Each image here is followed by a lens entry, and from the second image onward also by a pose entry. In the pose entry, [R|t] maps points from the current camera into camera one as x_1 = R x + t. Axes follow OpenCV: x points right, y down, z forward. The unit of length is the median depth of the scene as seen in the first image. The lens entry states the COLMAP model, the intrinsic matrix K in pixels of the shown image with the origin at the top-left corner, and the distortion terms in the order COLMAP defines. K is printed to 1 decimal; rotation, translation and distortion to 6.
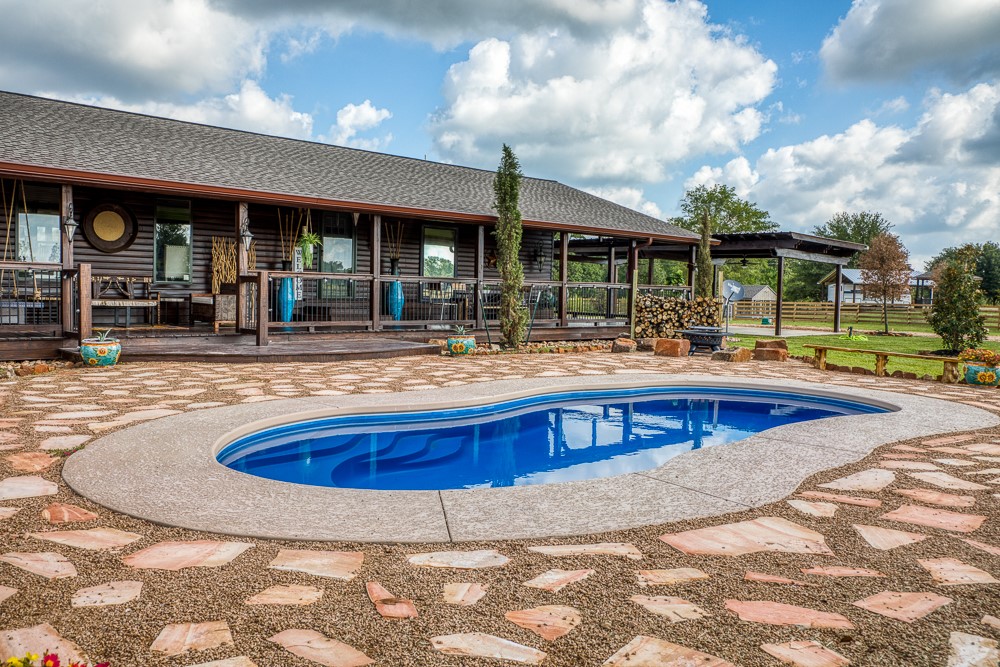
lens RADIAL K [[775.8, 0, 511.5], [0, 775.8, 319.4], [0, 0, 1]] dist [0.013957, 0.009139]
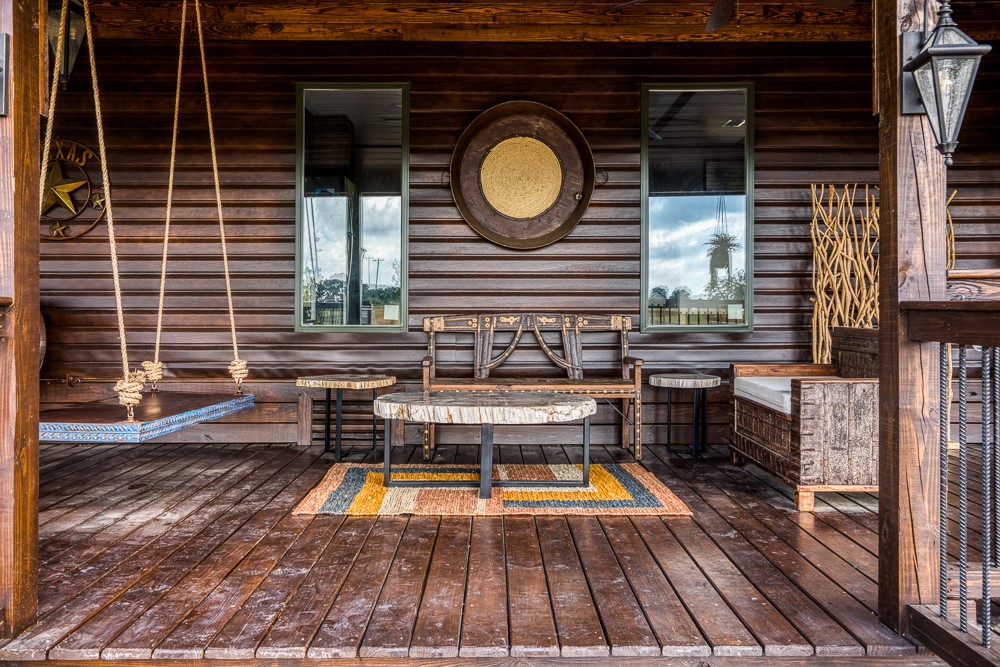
lens RADIAL K [[775.8, 0, 511.5], [0, 775.8, 319.4], [0, 0, 1]] dist [0.013957, 0.009139]
pose [[0.697383, -0.013562, -0.716570, -0.251445], [-0.011700, 0.999472, -0.030302, -0.040792], [0.716603, 0.029516, 0.696857, 0.719181]]
